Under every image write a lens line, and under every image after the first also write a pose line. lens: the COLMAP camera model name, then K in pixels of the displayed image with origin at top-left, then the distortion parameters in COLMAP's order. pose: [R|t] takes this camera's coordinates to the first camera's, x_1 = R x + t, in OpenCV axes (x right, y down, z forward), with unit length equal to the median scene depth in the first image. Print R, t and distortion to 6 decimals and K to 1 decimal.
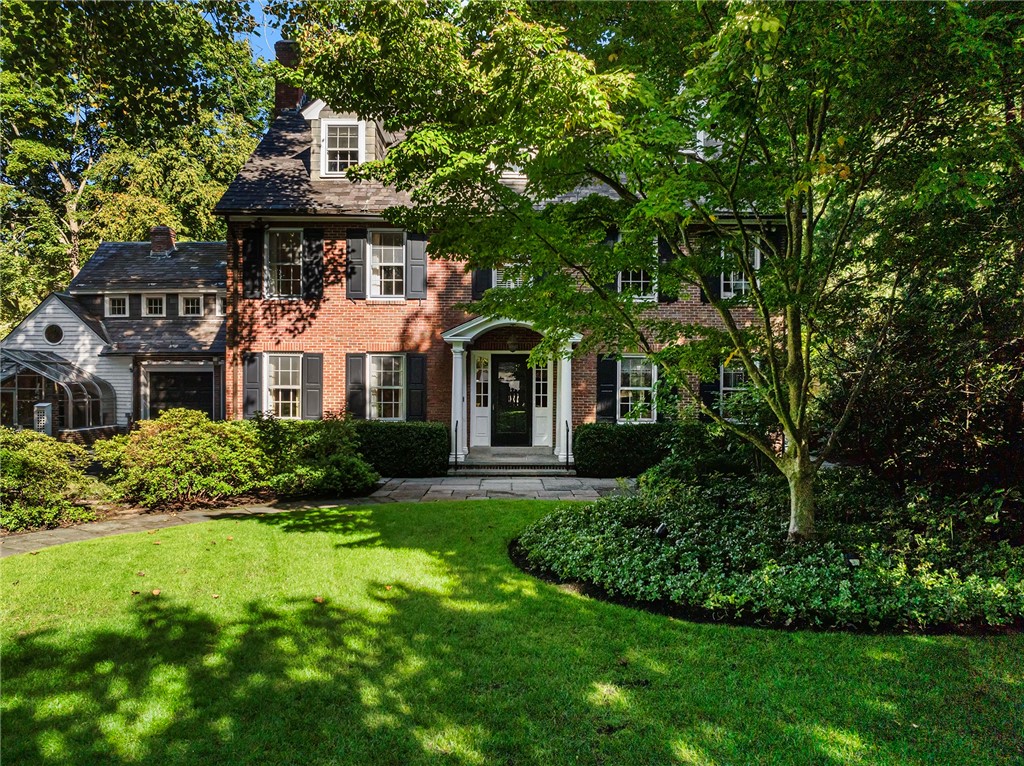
lens RADIAL K [[715.4, 0, 512.0], [0, 715.4, 383.0], [0, 0, 1]] dist [-0.037214, 0.003127]
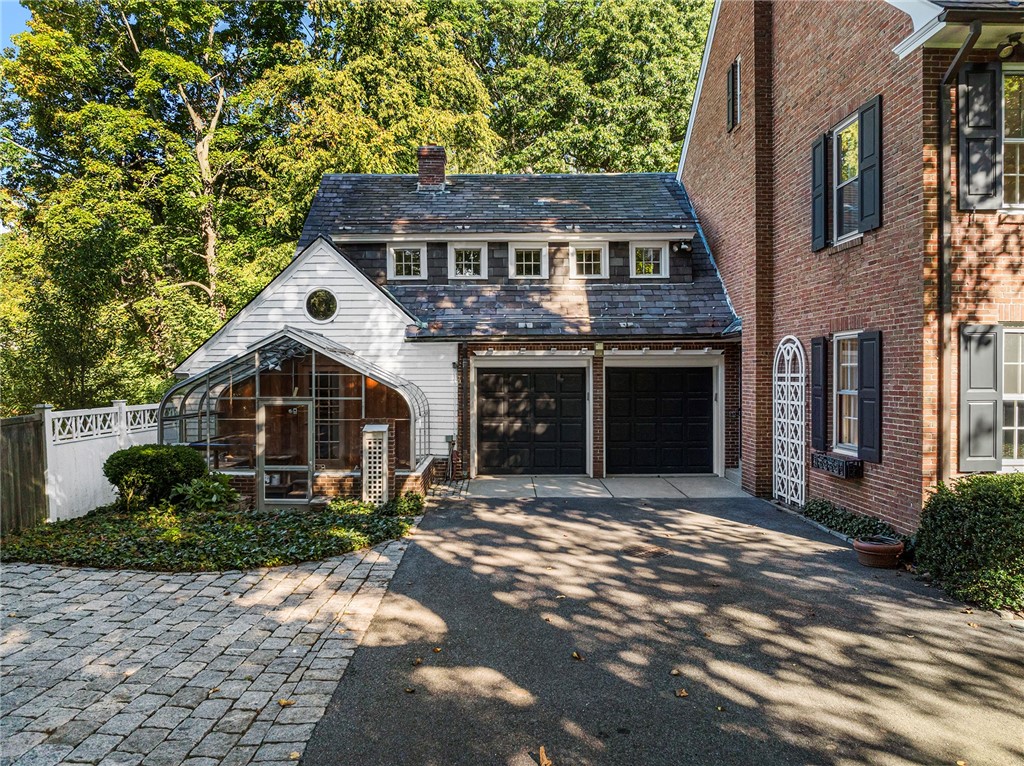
lens RADIAL K [[715.4, 0, 512.0], [0, 715.4, 383.0], [0, 0, 1]] dist [-0.037214, 0.003127]
pose [[0.999948, -0.002558, 0.009881, -0.479574], [0.002515, 0.999987, 0.004326, -0.004982], [-0.009892, -0.004301, 0.999942, 0.376242]]
